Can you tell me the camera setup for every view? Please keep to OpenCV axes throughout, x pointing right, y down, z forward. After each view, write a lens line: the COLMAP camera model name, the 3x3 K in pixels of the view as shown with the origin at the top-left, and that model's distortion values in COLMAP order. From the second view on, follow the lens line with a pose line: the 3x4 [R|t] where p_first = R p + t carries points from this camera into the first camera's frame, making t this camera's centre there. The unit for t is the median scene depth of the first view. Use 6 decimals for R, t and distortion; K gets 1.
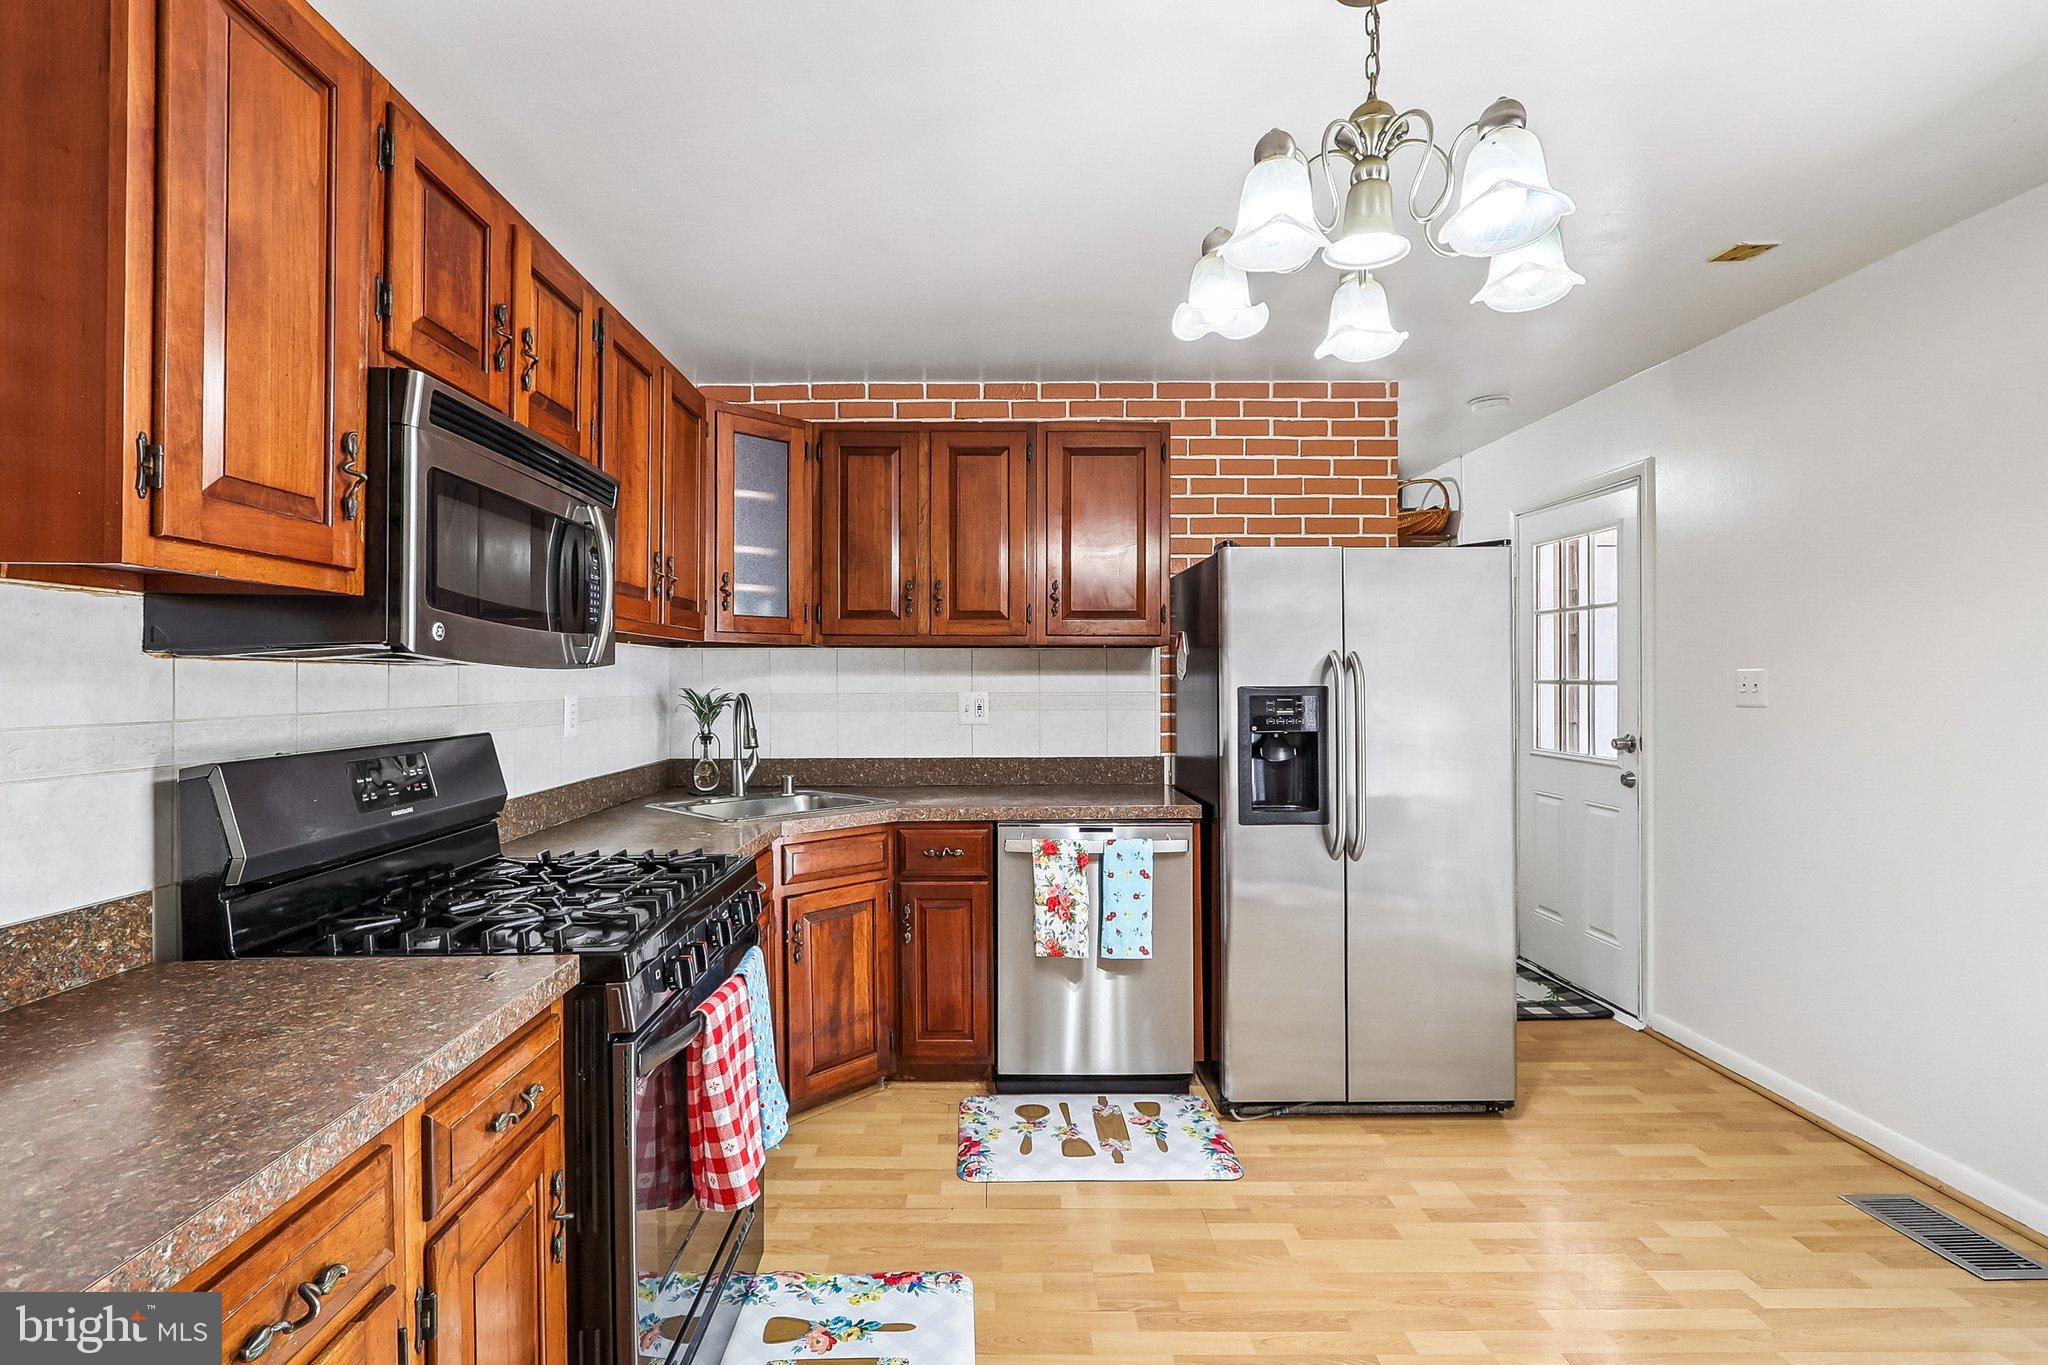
lens RADIAL K [[943.0, 0, 1003.8], [0, 943.0, 679.3], [0, 0, 1]] dist [0.002608, -0.001775]
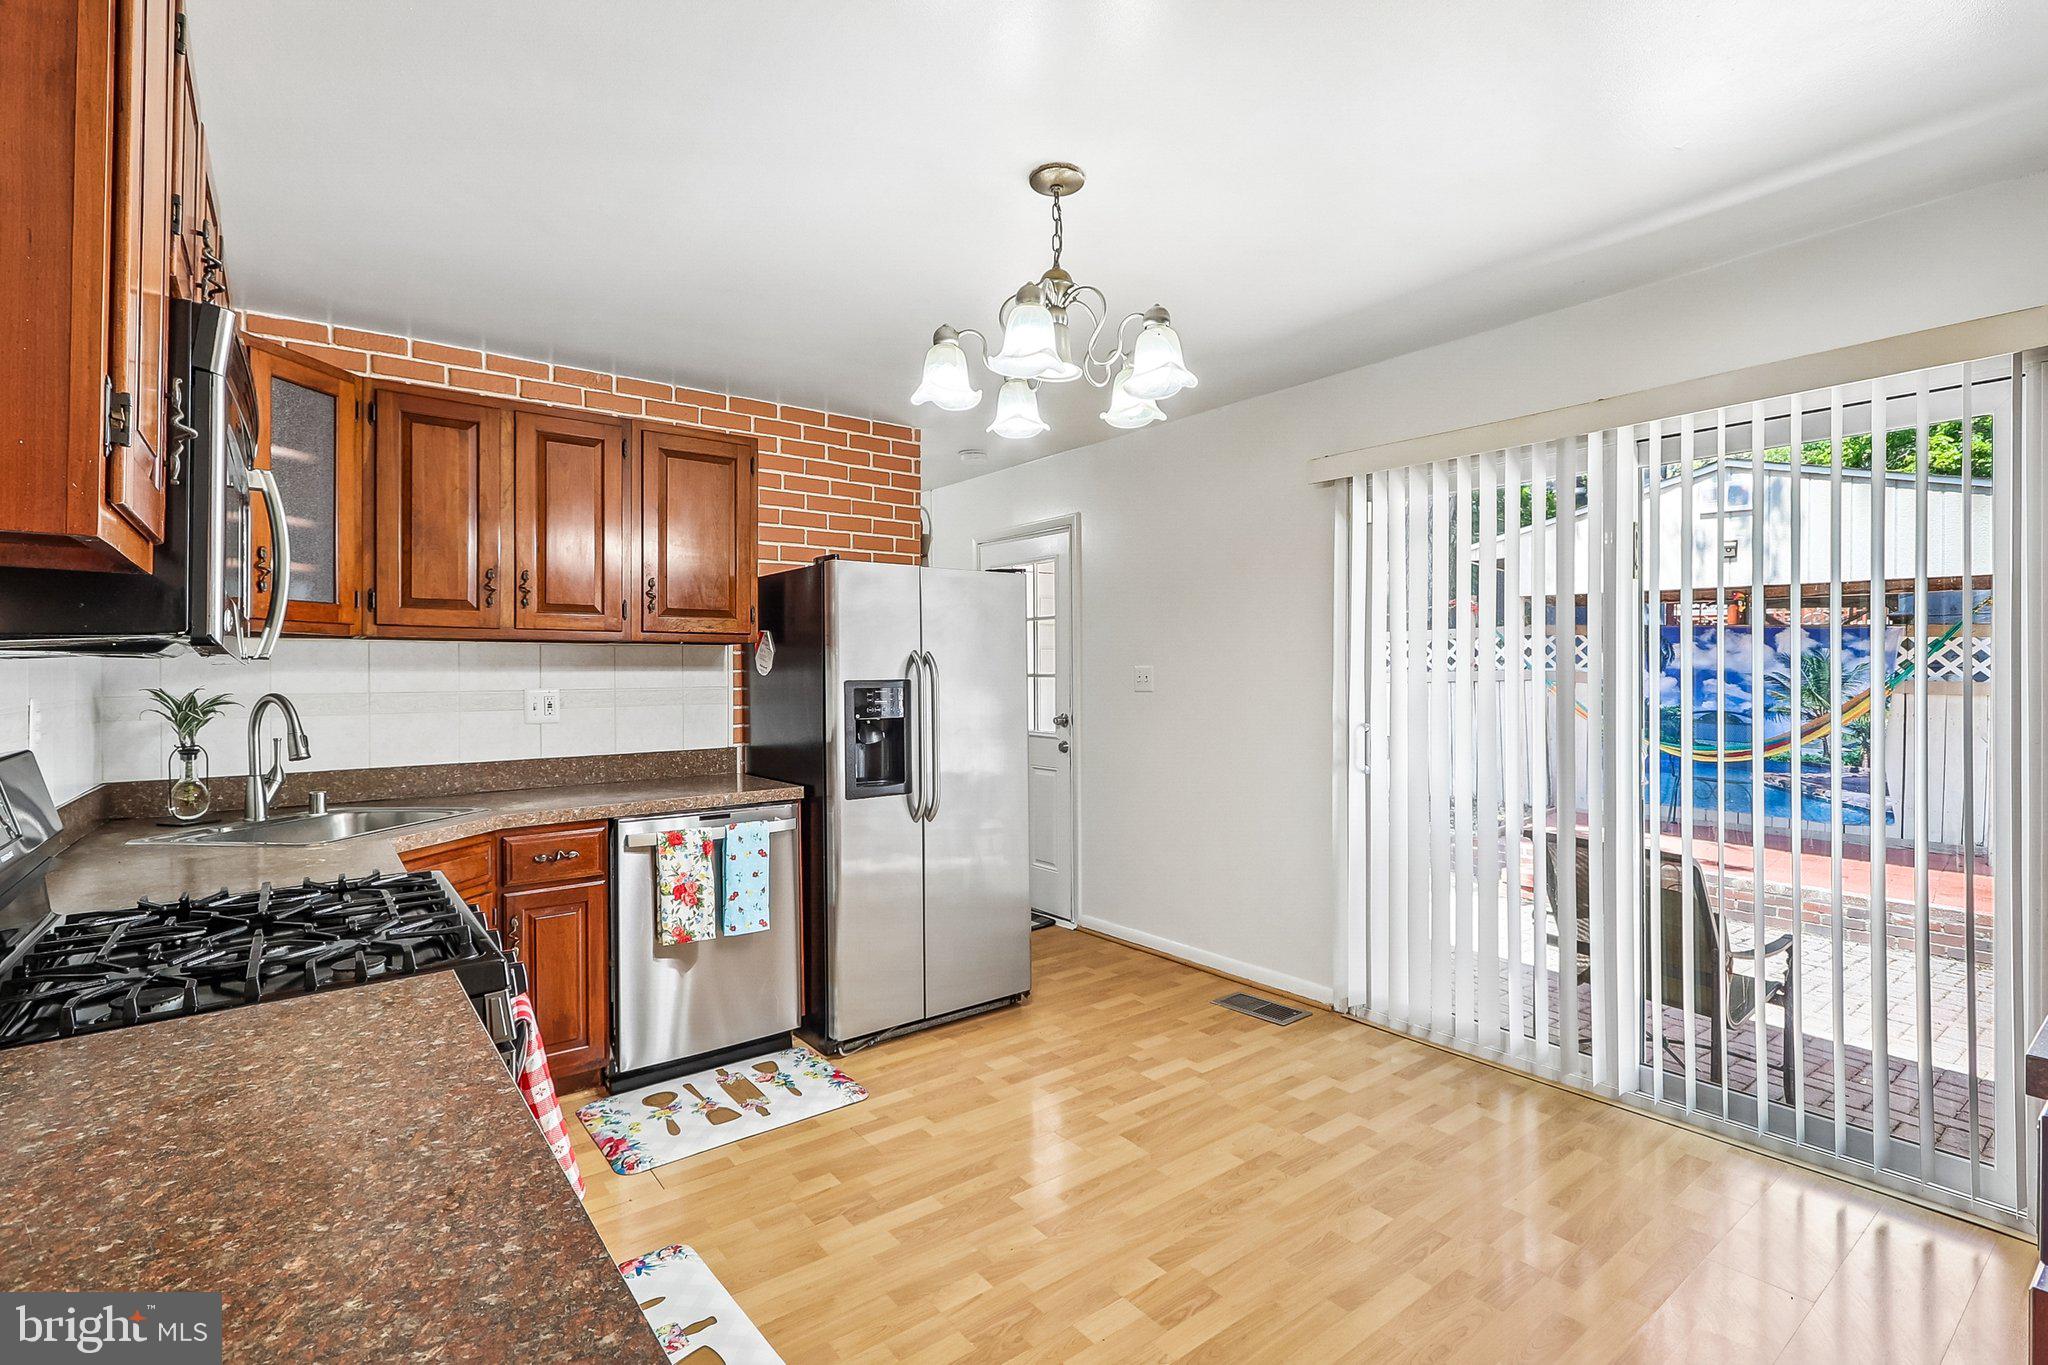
lens RADIAL K [[943.0, 0, 1011.4], [0, 943.0, 664.4], [0, 0, 1]] dist [0.002608, -0.001775]
pose [[0.794834, 0.002328, 0.606823, -0.273354], [0.003999, 0.999951, -0.009073, -0.000871], [-0.606814, 0.009638, 0.794785, -0.043065]]
